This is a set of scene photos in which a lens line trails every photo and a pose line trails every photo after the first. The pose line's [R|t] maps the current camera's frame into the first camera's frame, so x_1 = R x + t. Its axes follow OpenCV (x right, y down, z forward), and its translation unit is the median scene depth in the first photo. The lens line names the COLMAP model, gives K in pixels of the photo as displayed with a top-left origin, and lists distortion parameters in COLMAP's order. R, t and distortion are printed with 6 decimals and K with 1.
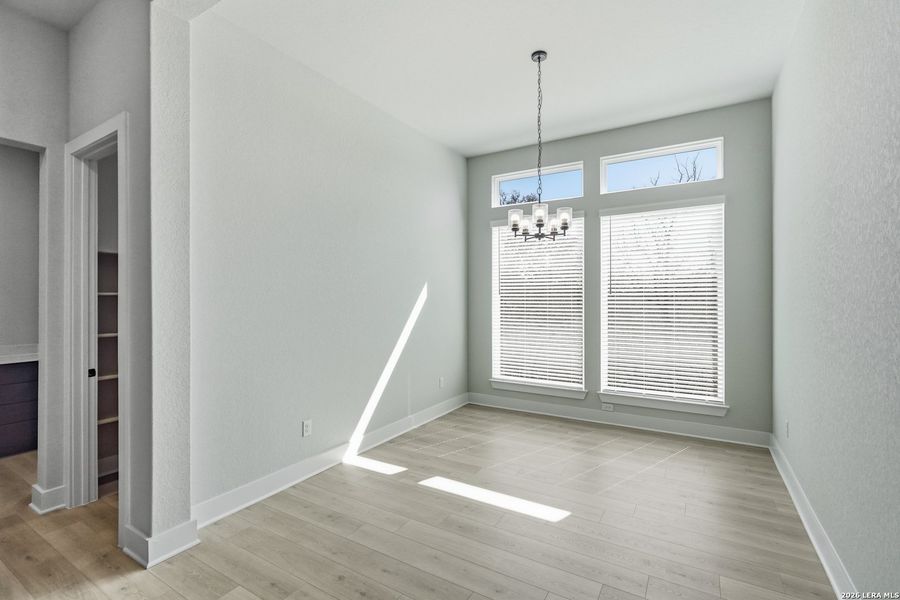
lens RADIAL K [[416.5, 0, 459.1], [0, 416.5, 300.2], [0, 0, 1]] dist [-0.011381, 0.001352]
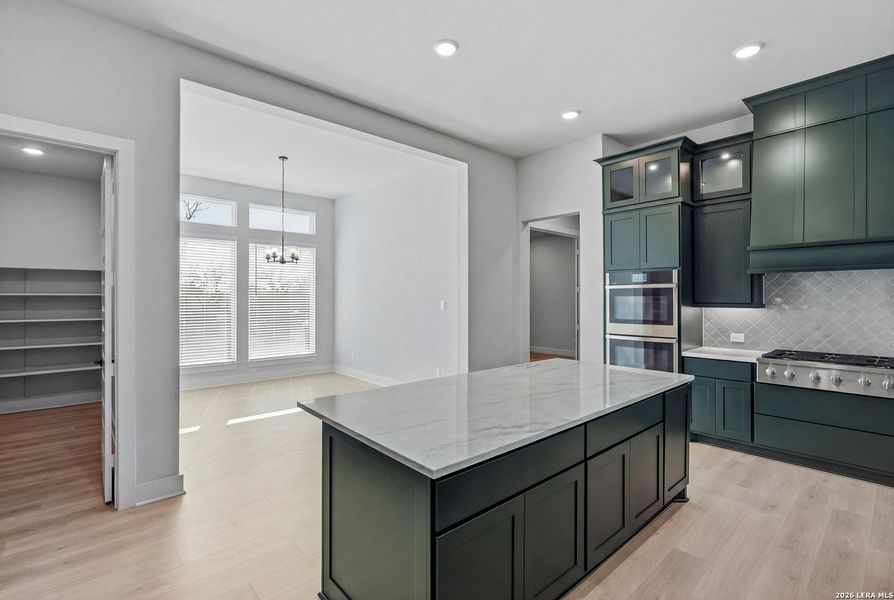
lens RADIAL K [[411.0, 0, 444.1], [0, 411.0, 295.8], [0, 0, 1]] dist [-0.012629, 0.006232]
pose [[0.305056, 0.011458, 0.952265, -0.844428], [-0.003376, 0.999934, -0.010950, 0.002273], [-0.952328, 0.000125, 0.305075, -0.115581]]
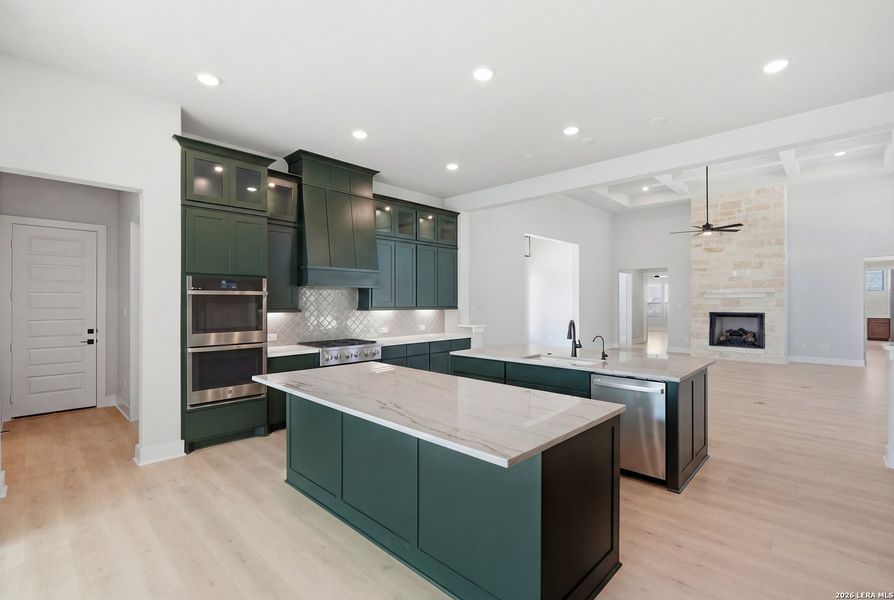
lens RADIAL K [[411.0, 0, 445.5], [0, 411.0, 299.0], [0, 0, 1]] dist [-0.012629, 0.006232]
pose [[-0.972810, 0.008411, 0.231451, -0.484919], [0.006295, 0.999931, -0.009883, -0.005336], [-0.231518, -0.008157, -0.972796, 0.508871]]
